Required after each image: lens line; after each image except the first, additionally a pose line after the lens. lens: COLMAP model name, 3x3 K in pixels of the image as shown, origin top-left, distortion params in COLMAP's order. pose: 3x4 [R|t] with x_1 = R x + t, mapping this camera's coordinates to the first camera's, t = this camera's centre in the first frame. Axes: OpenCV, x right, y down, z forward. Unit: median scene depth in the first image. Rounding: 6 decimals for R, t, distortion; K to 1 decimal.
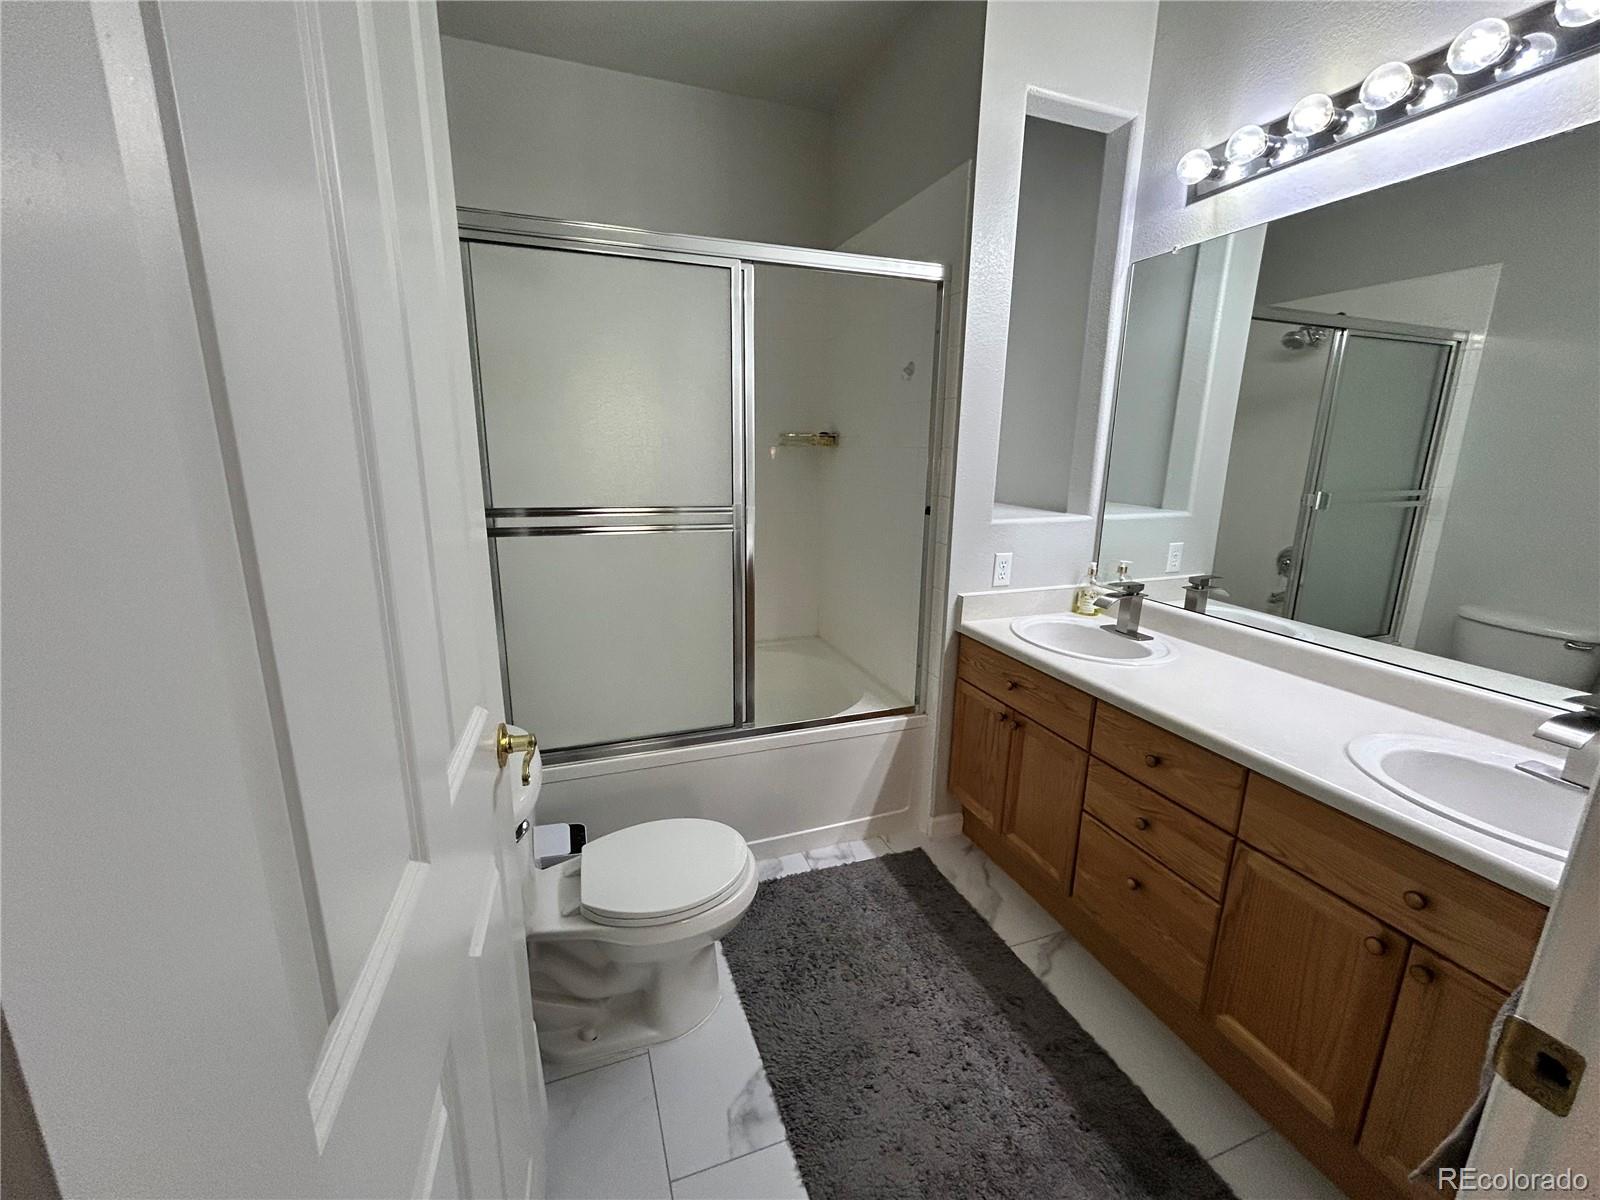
lens RADIAL K [[657.8, 0, 797.0], [0, 657.8, 602.2], [0, 0, 1]] dist [0.000080, 0.000041]
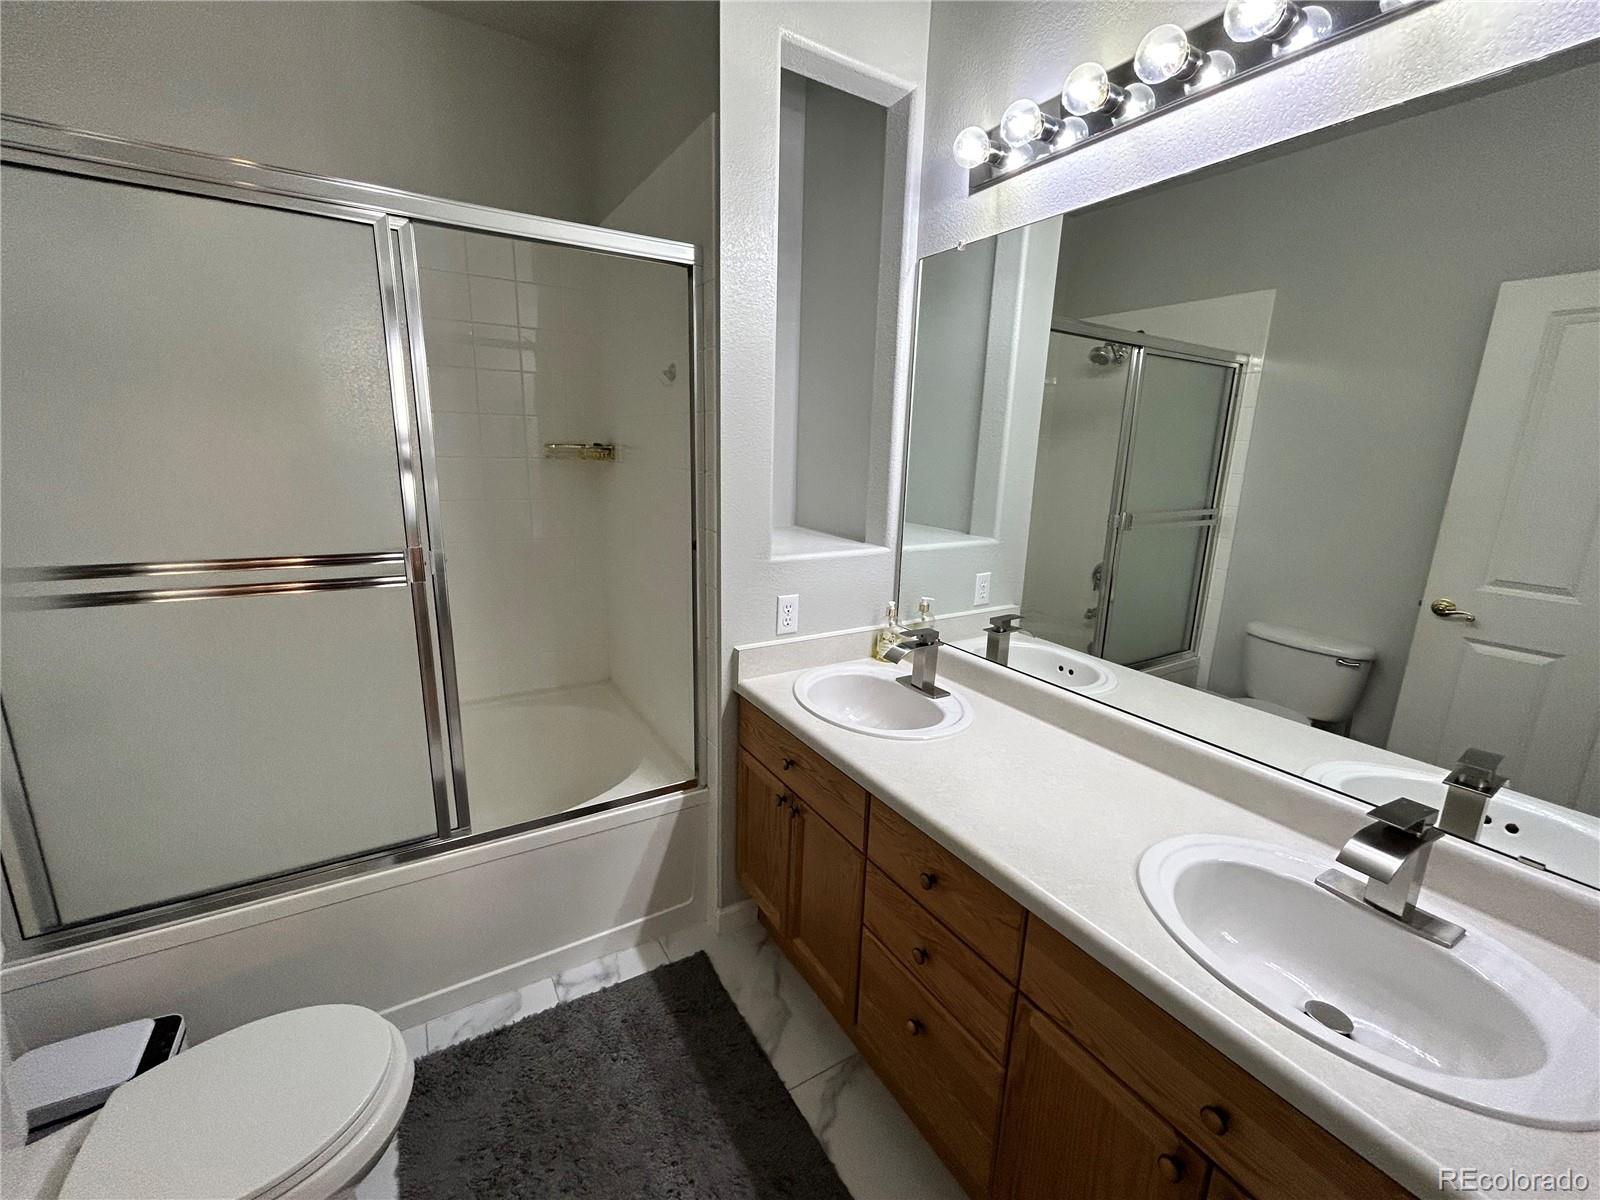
lens RADIAL K [[657.8, 0, 797.0], [0, 657.8, 602.2], [0, 0, 1]] dist [0.000080, 0.000041]
pose [[0.981552, -0.030127, 0.188808, 0.174031], [0.029575, 0.999546, 0.005741, -0.073299], [-0.188895, -0.000051, 0.981997, 0.176674]]
